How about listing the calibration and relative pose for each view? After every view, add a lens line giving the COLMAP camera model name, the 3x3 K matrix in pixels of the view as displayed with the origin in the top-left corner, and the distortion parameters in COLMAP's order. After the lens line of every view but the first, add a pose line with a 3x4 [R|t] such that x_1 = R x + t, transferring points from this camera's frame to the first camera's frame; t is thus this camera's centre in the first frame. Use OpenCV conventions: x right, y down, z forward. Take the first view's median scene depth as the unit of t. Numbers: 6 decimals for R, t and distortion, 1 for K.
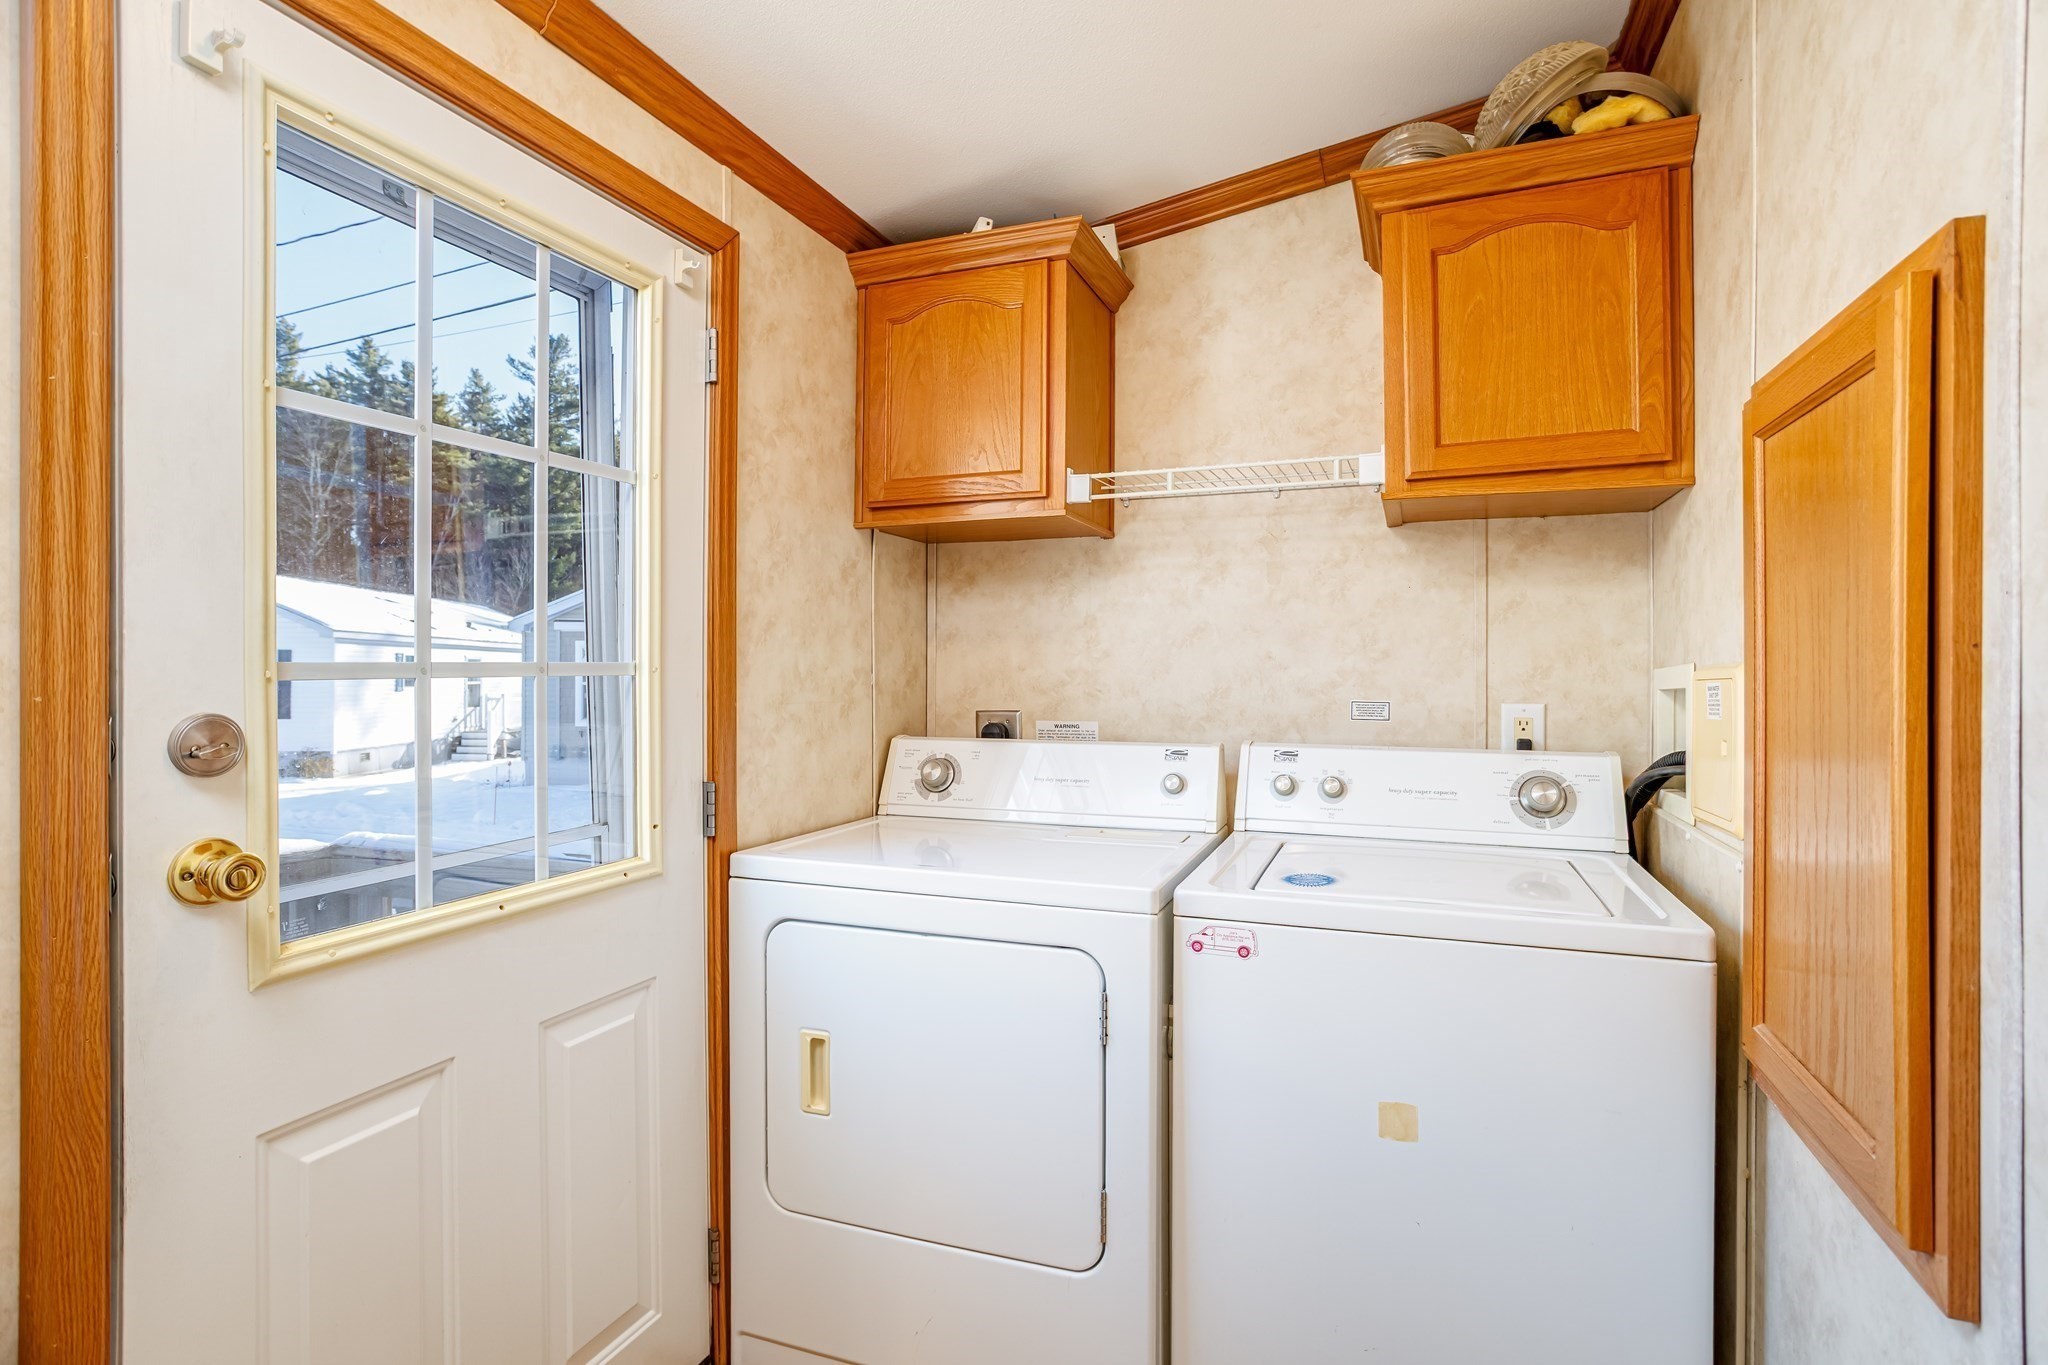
lens RADIAL K [[991.4, 0, 1040.8], [0, 991.4, 670.5], [0, 0, 1]] dist [-0.057695, 0.034167]
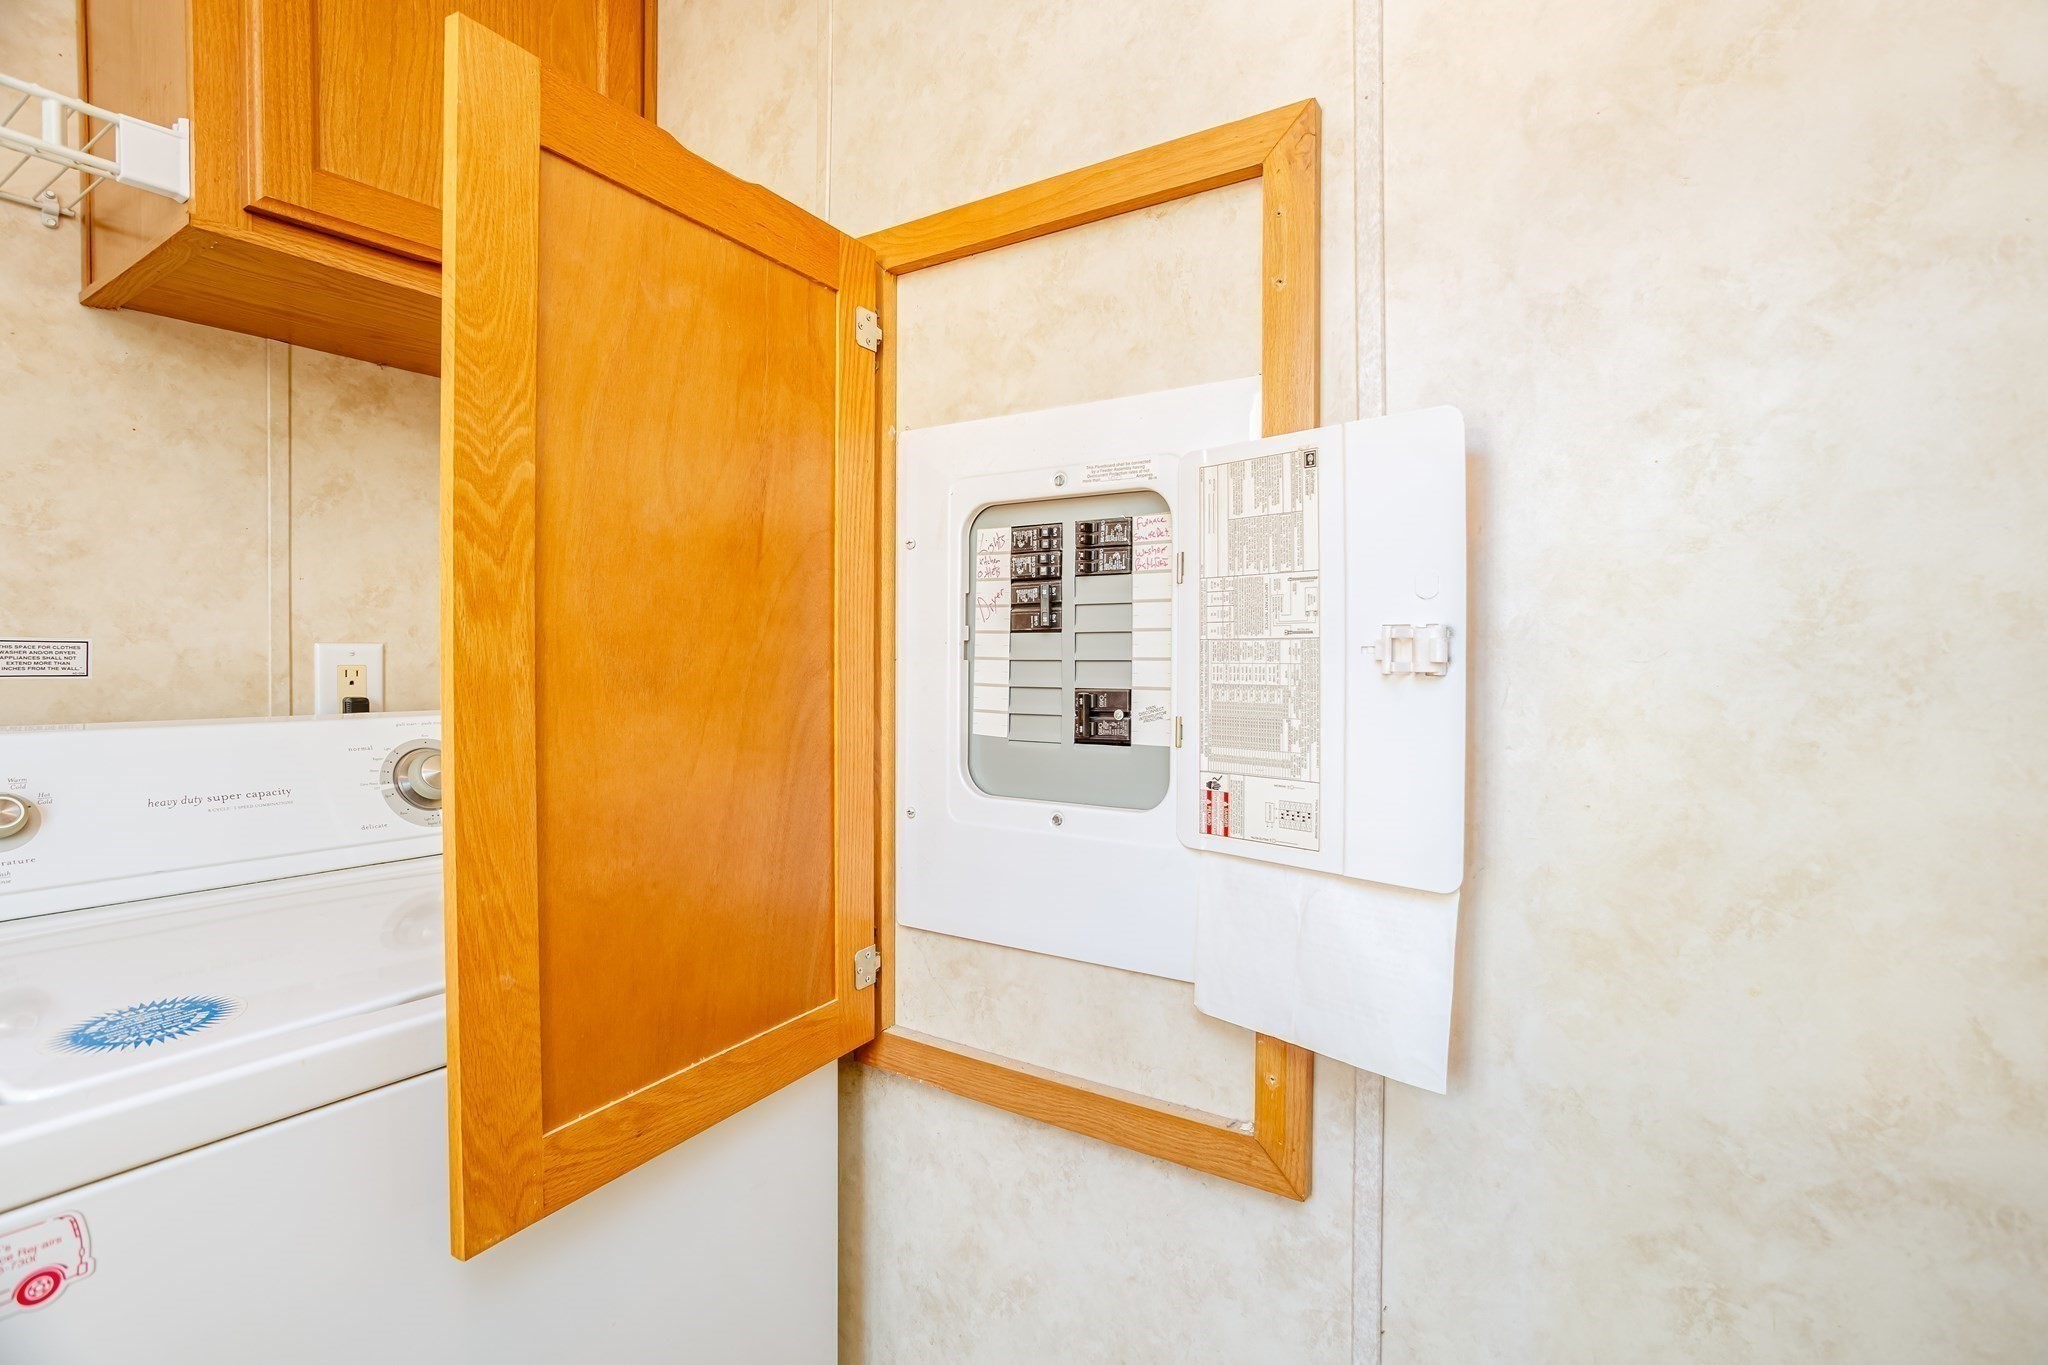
lens RADIAL K [[991.4, 0, 1040.8], [0, 991.4, 670.5], [0, 0, 1]] dist [-0.057695, 0.034167]
pose [[0.218549, -0.019638, 0.975628, -0.040897], [0.000367, 0.999799, 0.020042, 0.039104], [-0.975826, -0.004022, 0.218512, 0.407017]]
